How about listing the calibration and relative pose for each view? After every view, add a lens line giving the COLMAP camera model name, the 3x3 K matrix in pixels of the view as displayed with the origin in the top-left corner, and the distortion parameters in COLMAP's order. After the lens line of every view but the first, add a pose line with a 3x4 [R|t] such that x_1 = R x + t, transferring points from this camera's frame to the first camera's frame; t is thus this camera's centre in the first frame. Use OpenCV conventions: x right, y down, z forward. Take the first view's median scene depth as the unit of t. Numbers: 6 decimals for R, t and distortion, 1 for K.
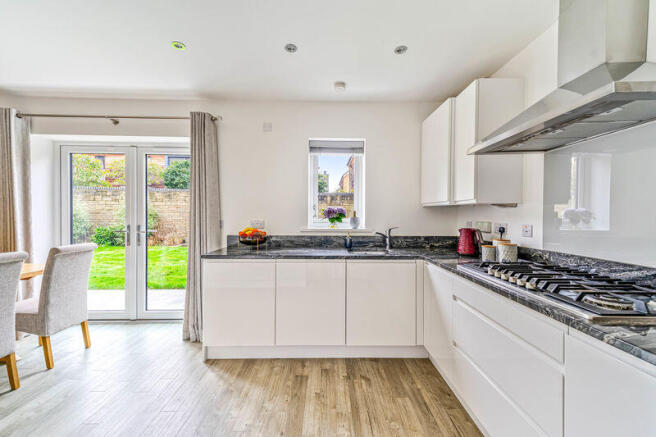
lens RADIAL K [[266.5, 0, 326.3], [0, 266.5, 221.7], [0, 0, 1]] dist [0.004751, -0.000792]
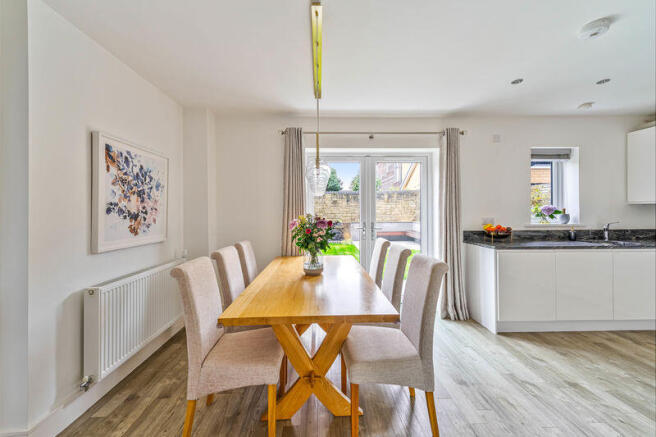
lens RADIAL K [[266.5, 0, 330.4], [0, 266.5, 216.4], [0, 0, 1]] dist [0.004751, -0.000792]
pose [[0.999883, -0.015301, 0.000649, -0.963703], [0.015307, 0.999828, -0.010497, -0.010300], [-0.000489, 0.010506, 0.999945, -0.177170]]
